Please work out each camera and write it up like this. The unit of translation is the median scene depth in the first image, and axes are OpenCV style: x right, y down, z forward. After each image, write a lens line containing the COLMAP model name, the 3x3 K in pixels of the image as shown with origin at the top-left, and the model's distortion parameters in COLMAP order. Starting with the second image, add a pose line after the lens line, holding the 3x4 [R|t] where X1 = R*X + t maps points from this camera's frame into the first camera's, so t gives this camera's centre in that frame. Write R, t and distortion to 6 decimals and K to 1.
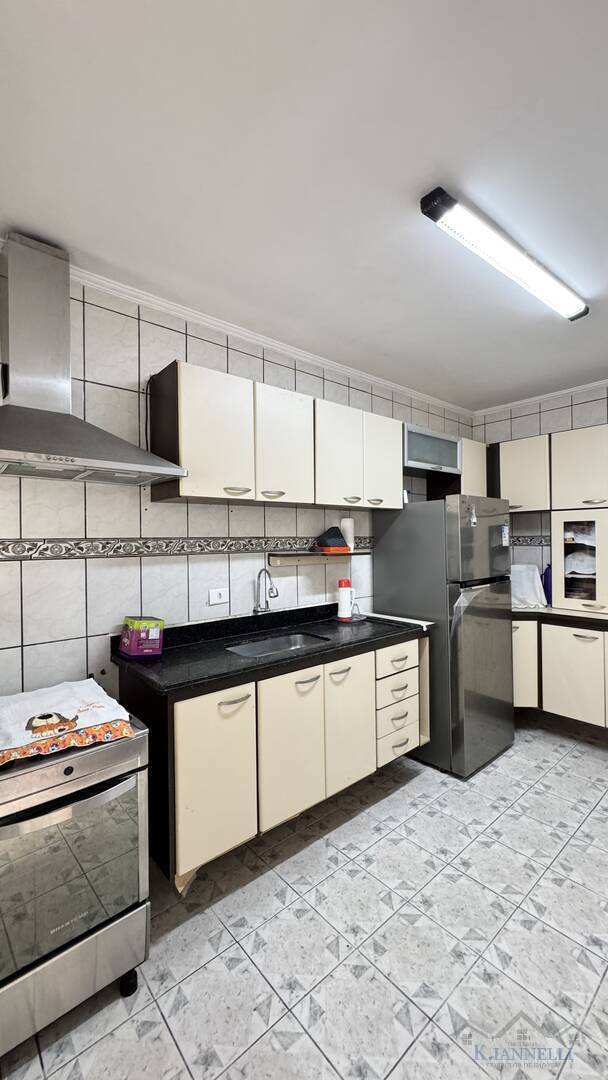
lens RADIAL K [[431.3, 0, 305.0], [0, 431.3, 539.5], [0, 0, 1]] dist [-0.001538, 0.000169]
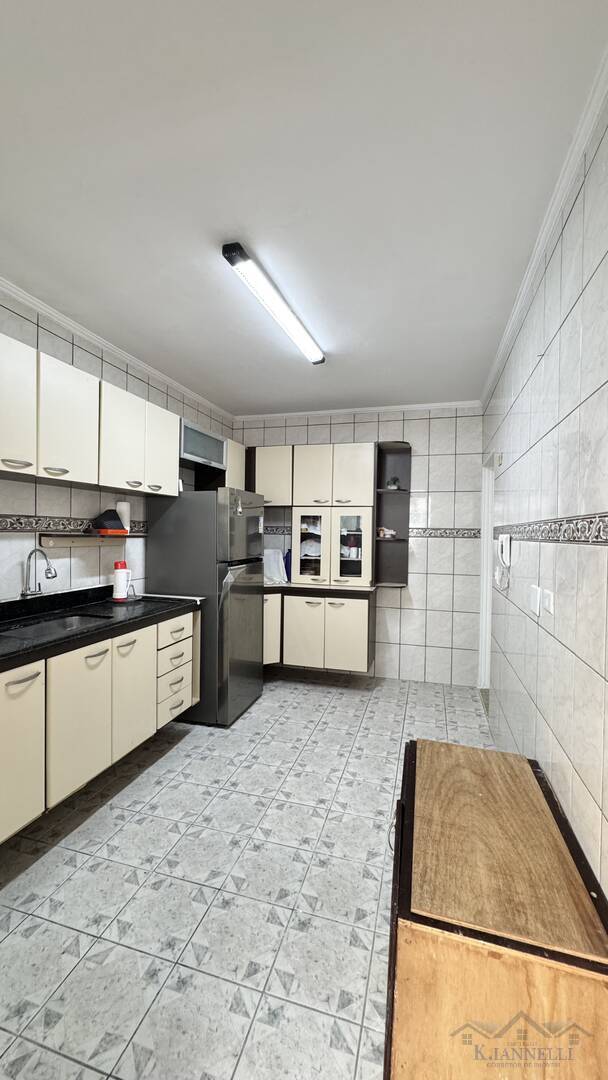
lens RADIAL K [[431.3, 0, 305.0], [0, 431.3, 539.5], [0, 0, 1]] dist [-0.001538, 0.000169]
pose [[0.837095, 0.016366, 0.546812, -0.115175], [-0.026617, 0.999587, 0.010829, 0.019976], [-0.546409, -0.023619, 0.837185, -0.107044]]
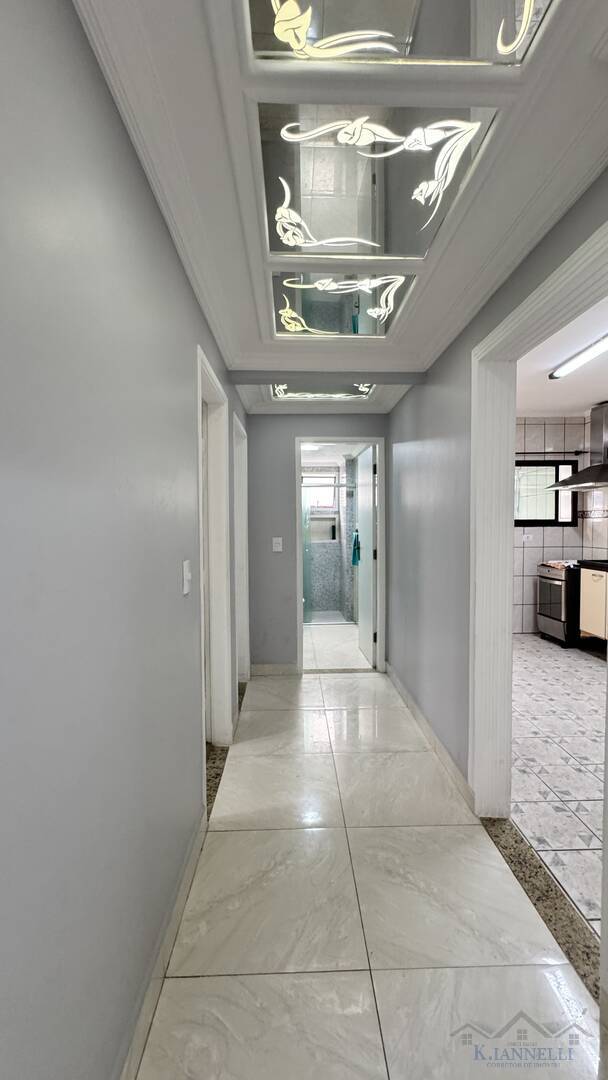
lens RADIAL K [[431.3, 0, 305.0], [0, 431.3, 539.5], [0, 0, 1]] dist [-0.001538, 0.000169]
pose [[-0.628866, 0.042394, -0.776357, 1.879561], [0.013451, 0.998956, 0.043654, 0.028596], [0.777397, 0.017010, -0.628780, 0.851523]]
